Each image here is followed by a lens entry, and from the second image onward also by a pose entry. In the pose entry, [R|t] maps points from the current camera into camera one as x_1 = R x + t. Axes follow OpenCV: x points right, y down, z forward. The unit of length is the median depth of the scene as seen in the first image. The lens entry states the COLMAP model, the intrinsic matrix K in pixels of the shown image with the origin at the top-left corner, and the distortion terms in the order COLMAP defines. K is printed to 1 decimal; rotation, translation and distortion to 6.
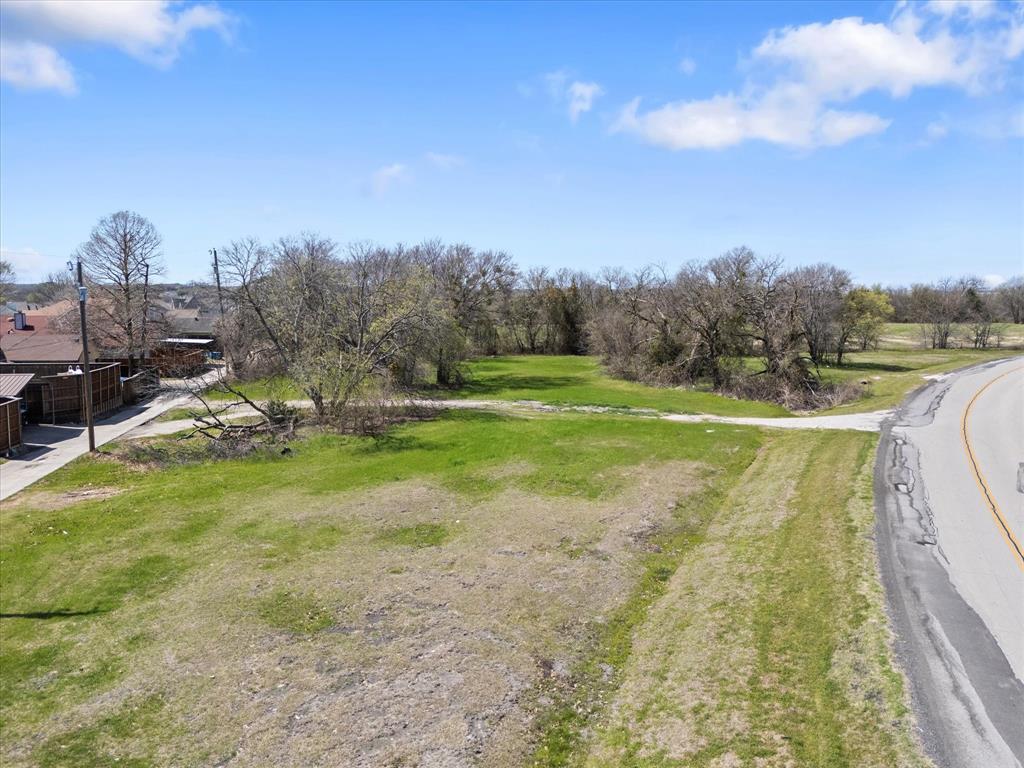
lens RADIAL K [[765.9, 0, 512.0], [0, 765.9, 384.0], [0, 0, 1]] dist [0.077887, -0.068841]
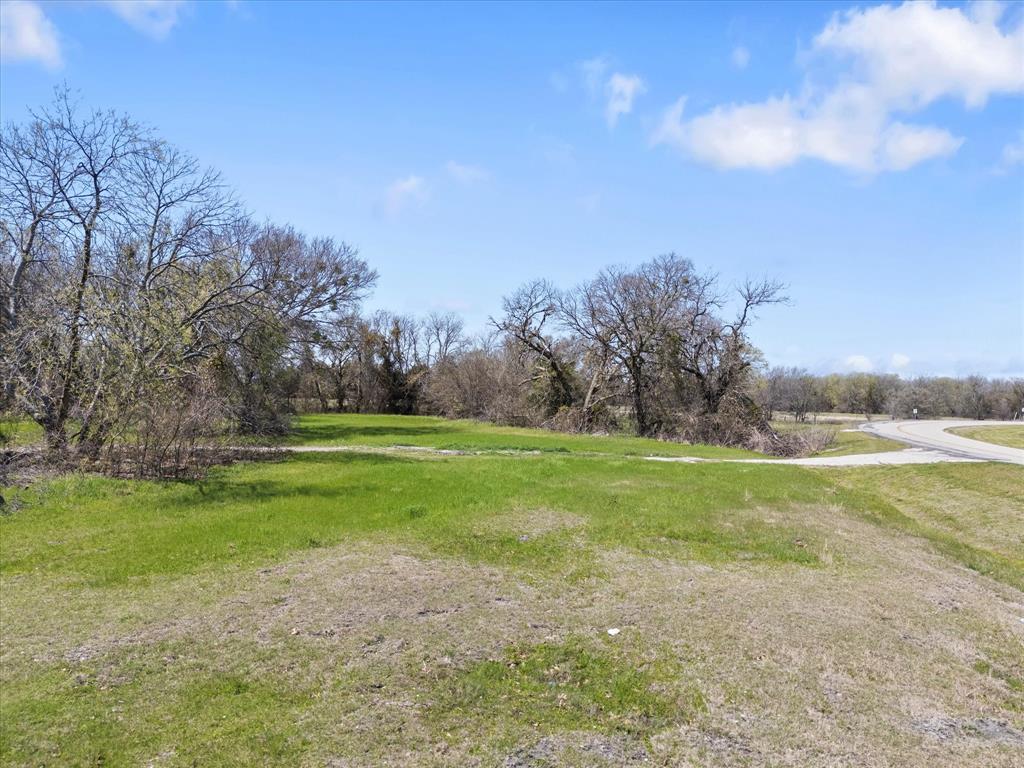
lens RADIAL K [[765.9, 0, 512.0], [0, 765.9, 384.0], [0, 0, 1]] dist [0.077887, -0.068841]
pose [[0.940945, 0.034351, 0.336813, -0.105173], [0.011500, 0.991022, -0.133201, 0.052048], [-0.338365, 0.129209, 0.932102, 0.302653]]
